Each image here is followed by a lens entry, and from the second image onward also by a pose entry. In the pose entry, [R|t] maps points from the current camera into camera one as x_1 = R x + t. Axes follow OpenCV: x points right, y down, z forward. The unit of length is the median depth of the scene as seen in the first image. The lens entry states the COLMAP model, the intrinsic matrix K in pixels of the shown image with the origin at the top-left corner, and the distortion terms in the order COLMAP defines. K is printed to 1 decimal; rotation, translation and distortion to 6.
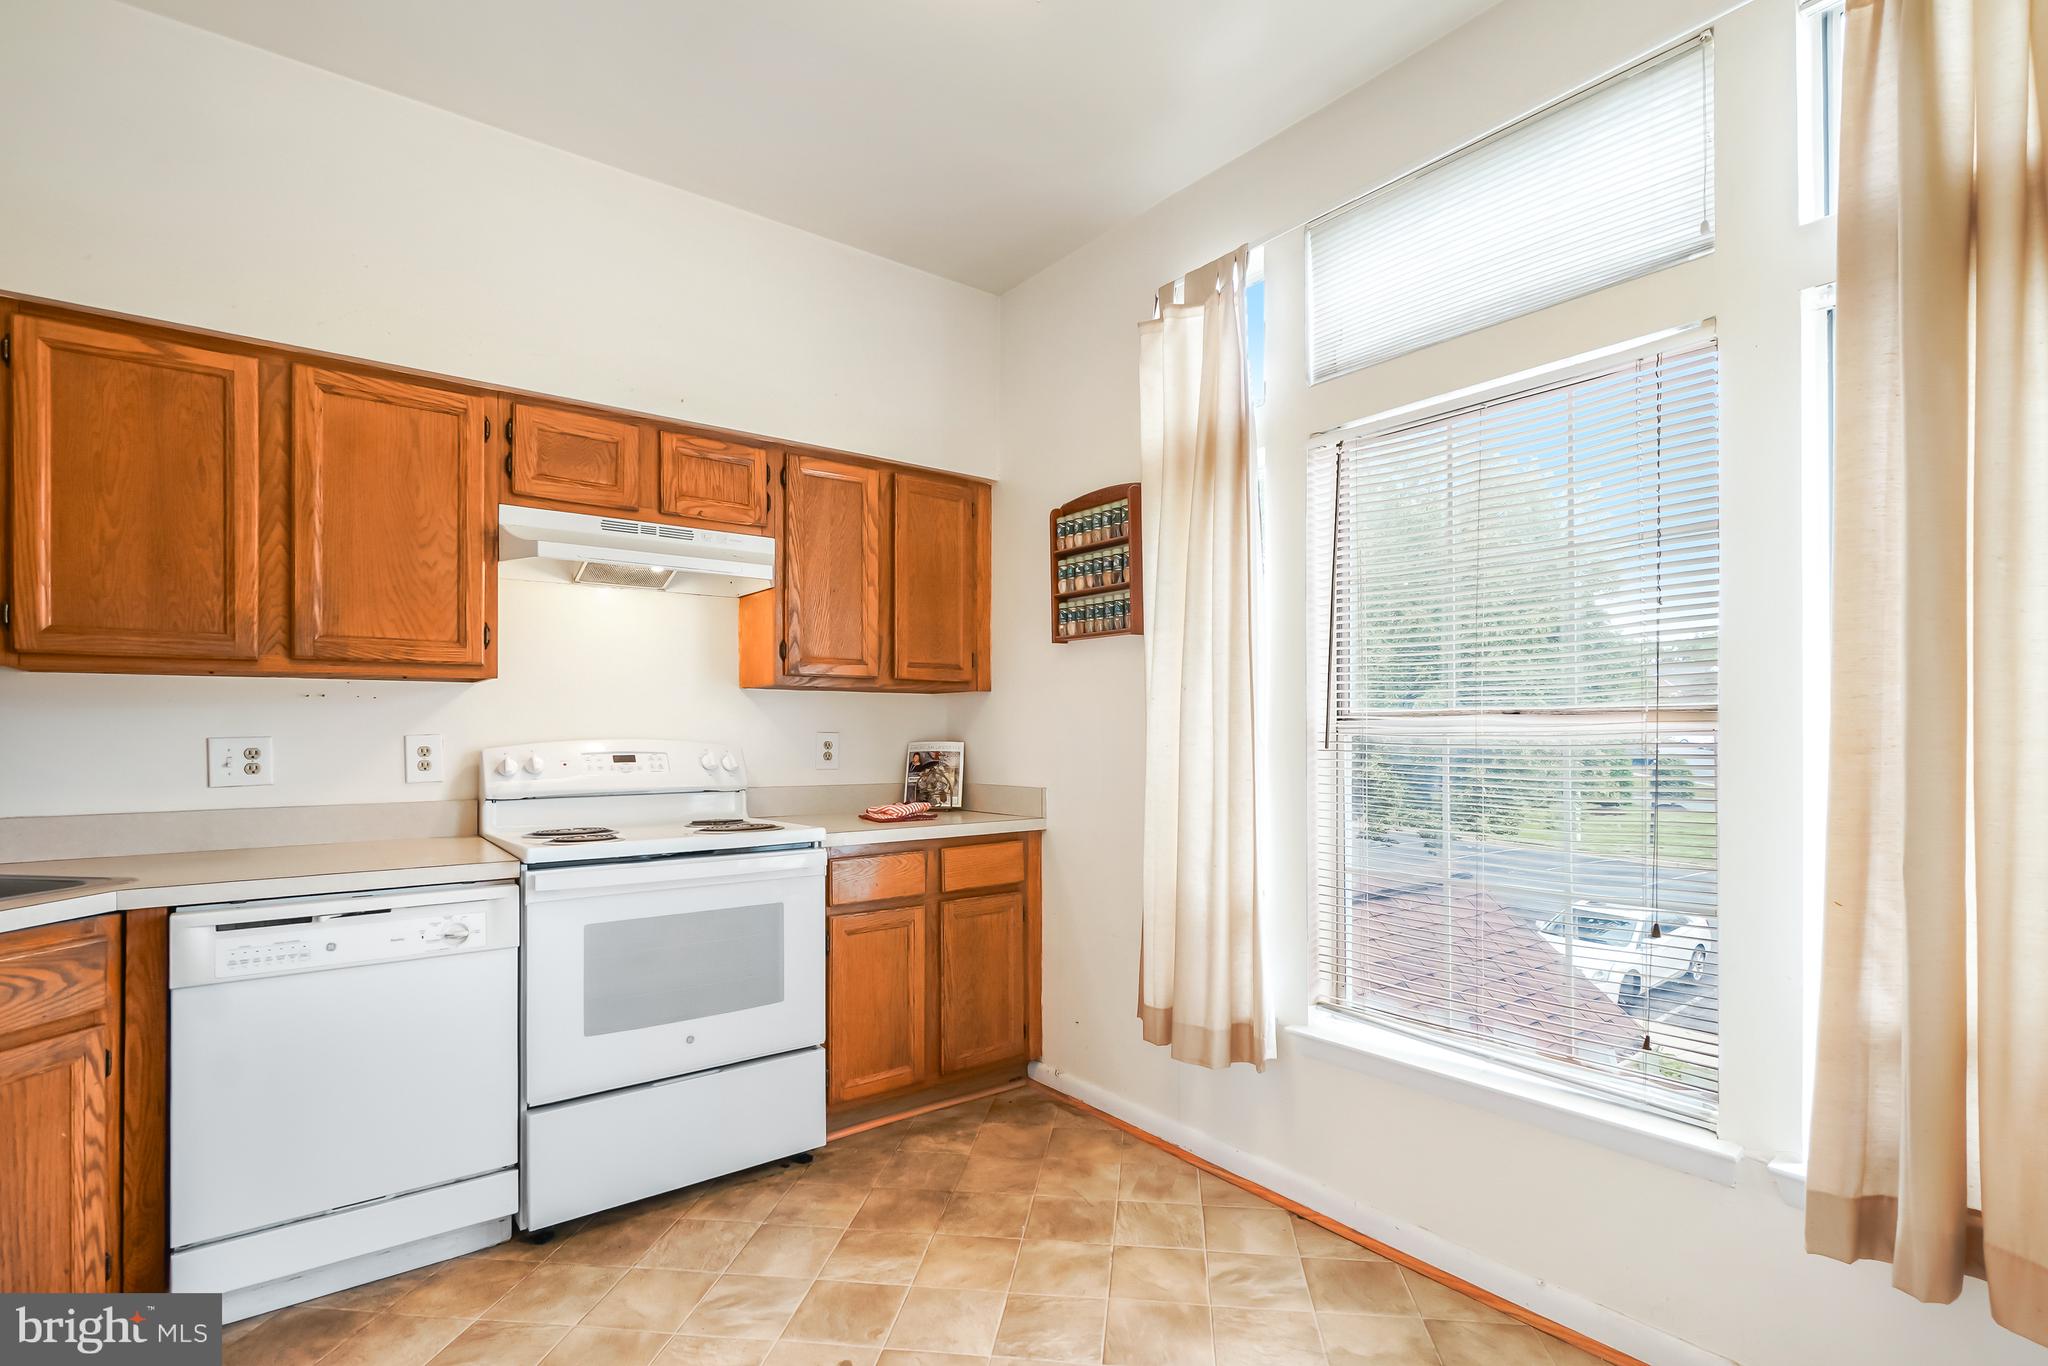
lens RADIAL K [[966.9, 0, 1062.2], [0, 966.9, 725.1], [0, 0, 1]] dist [-0.022978, 0.005654]
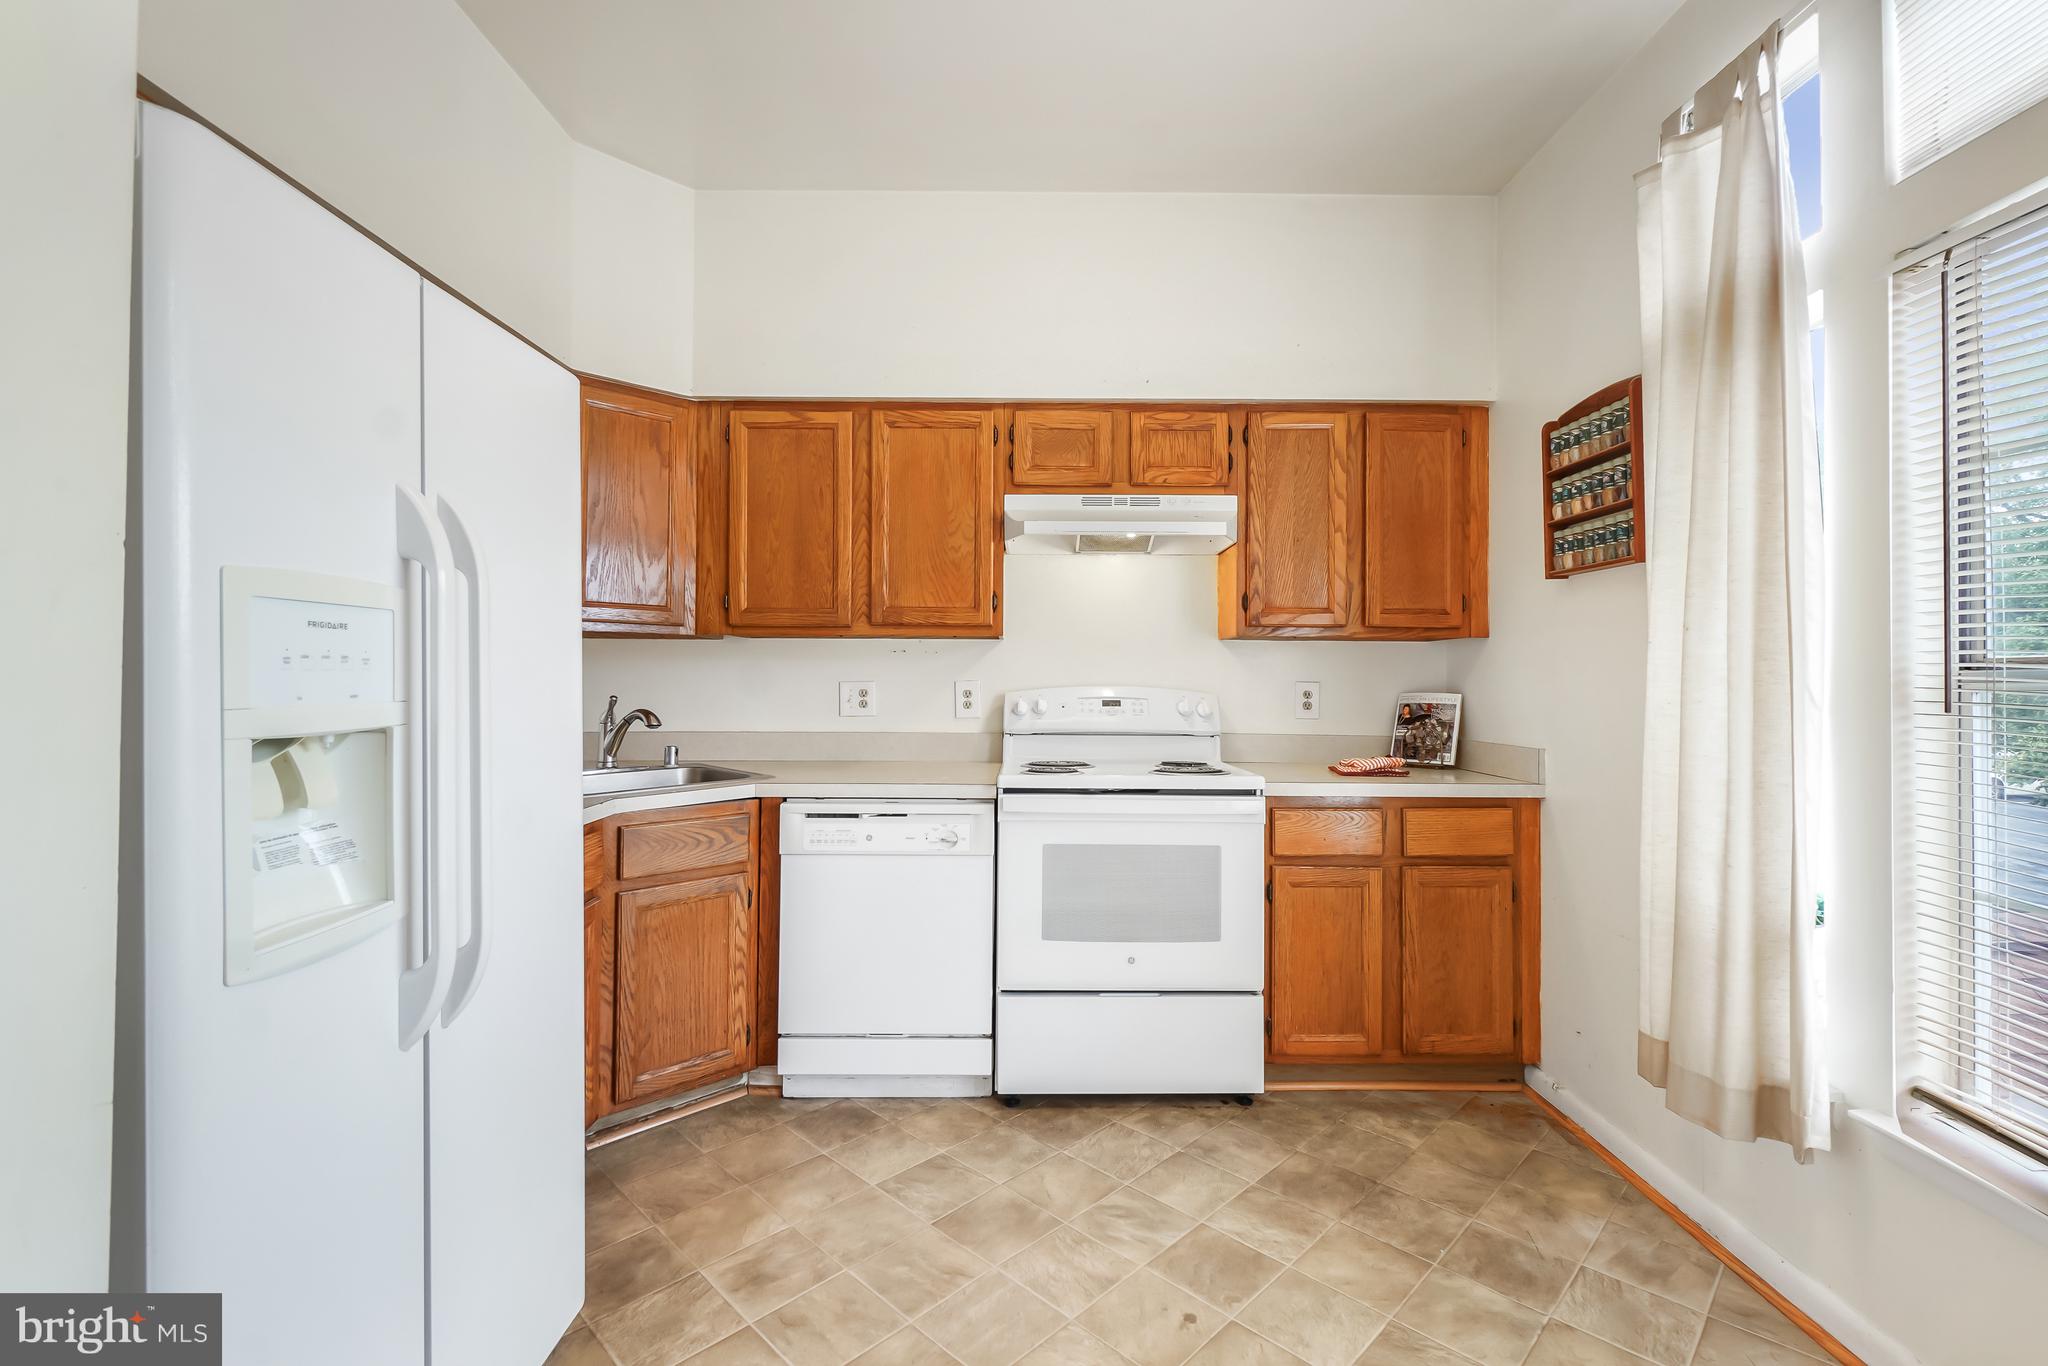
lens RADIAL K [[911.4, 0, 1029.8], [0, 911.4, 661.9], [0, 0, 1]] dist [-0.010004, 0.003074]
pose [[0.778875, -0.004855, -0.627161, 0.172073], [-0.003364, 0.999923, -0.011919, -0.001181], [0.627170, 0.011393, 0.778799, 0.110425]]
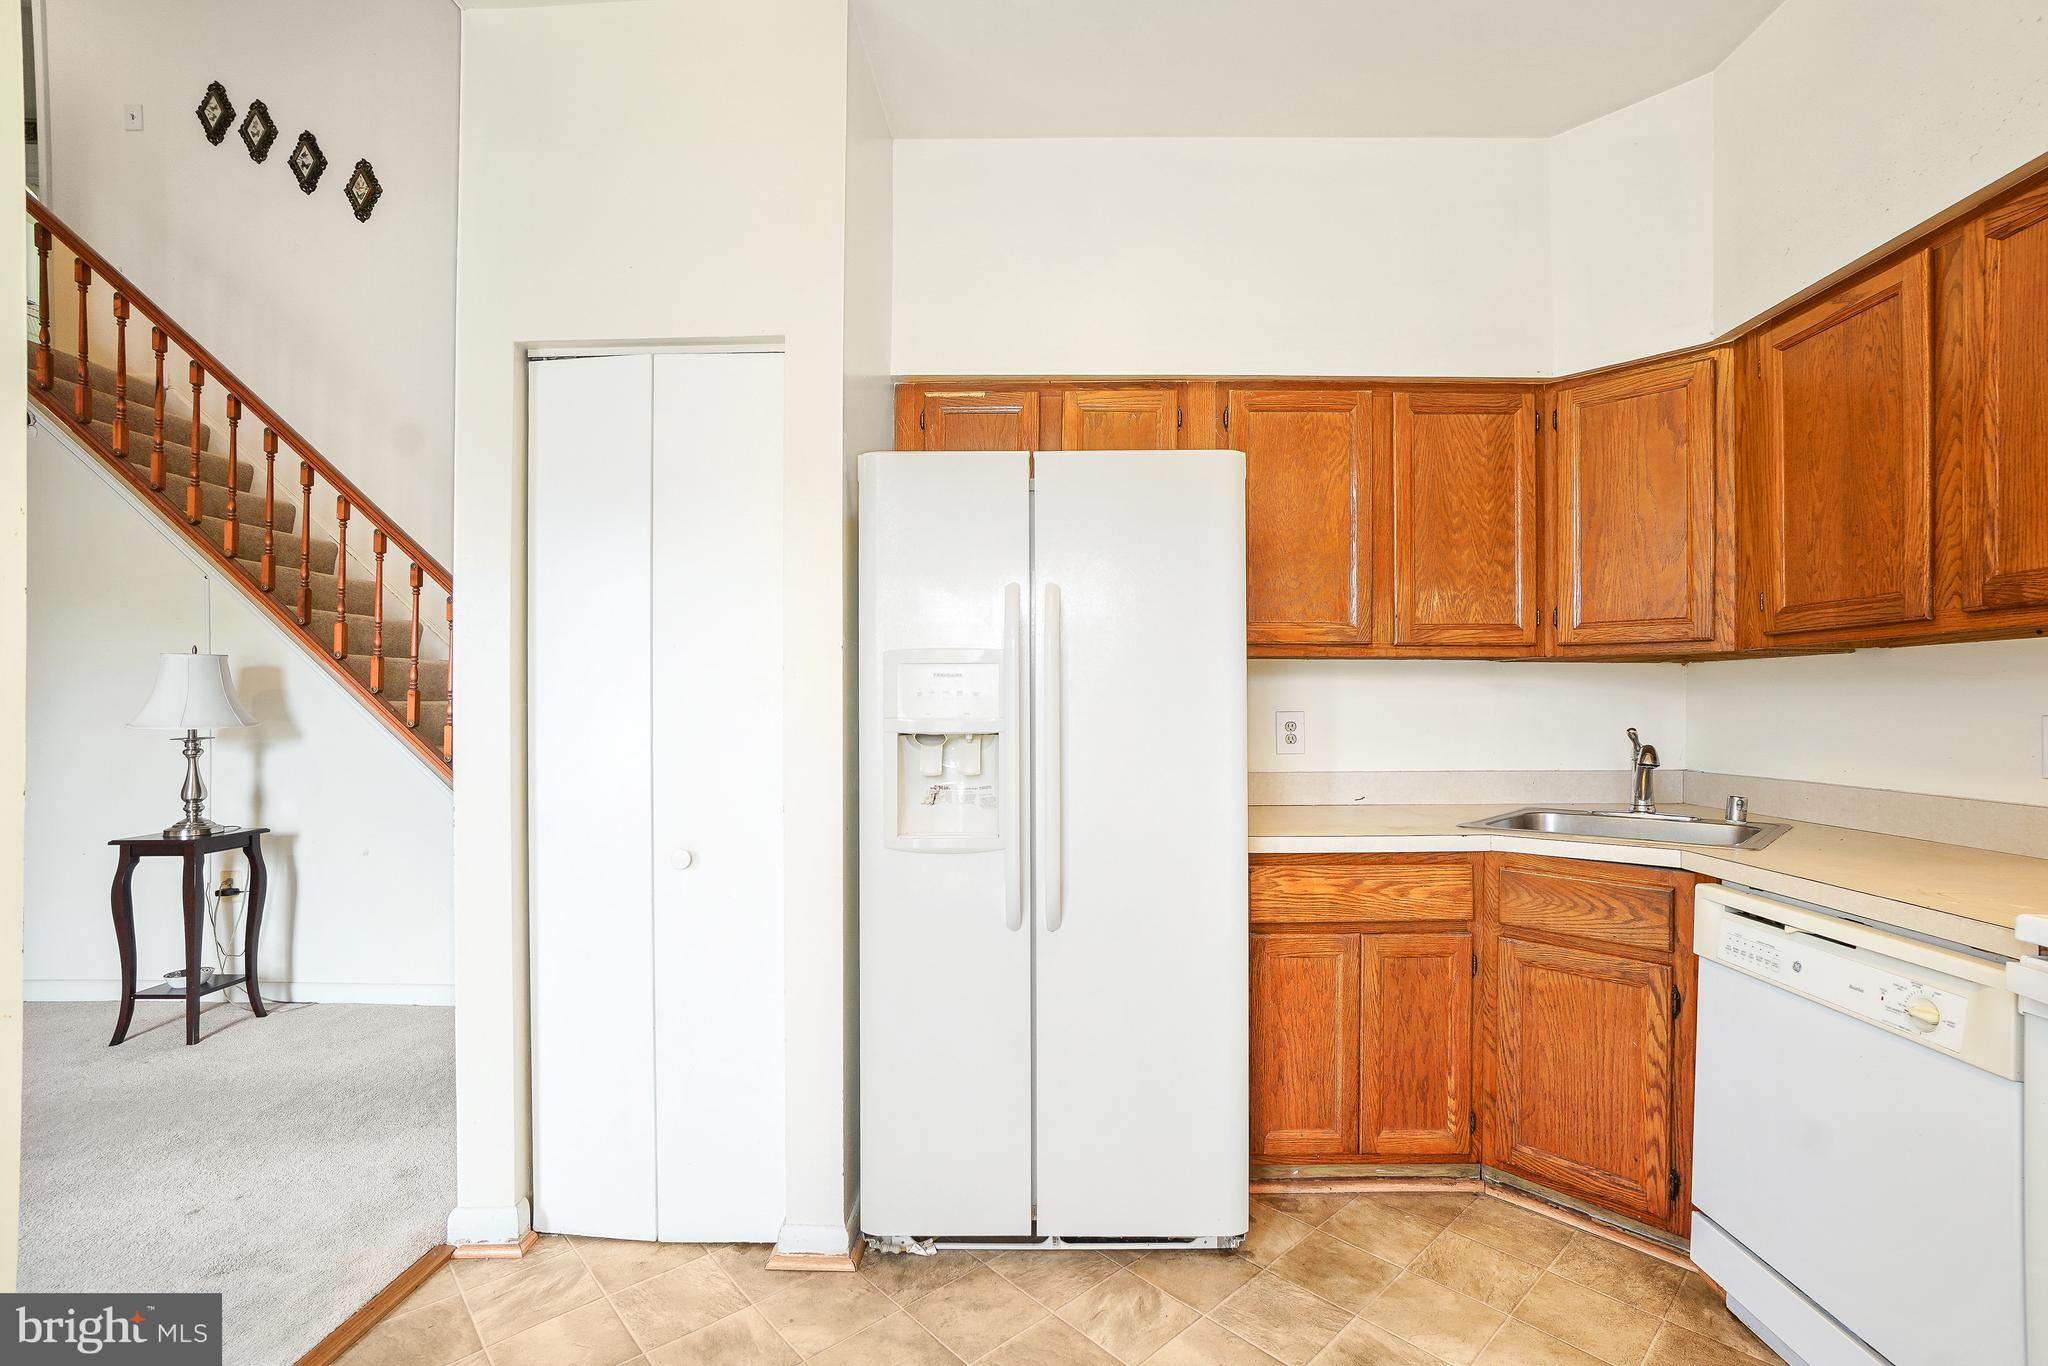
lens RADIAL K [[911.4, 0, 1056.3], [0, 911.4, 706.2], [0, 0, 1]] dist [-0.010004, 0.003074]
pose [[-0.632720, -0.001119, -0.774380, 0.198453], [0.001114, 0.999997, -0.002355, 0.006842], [0.774380, -0.002353, -0.632716, 0.794895]]
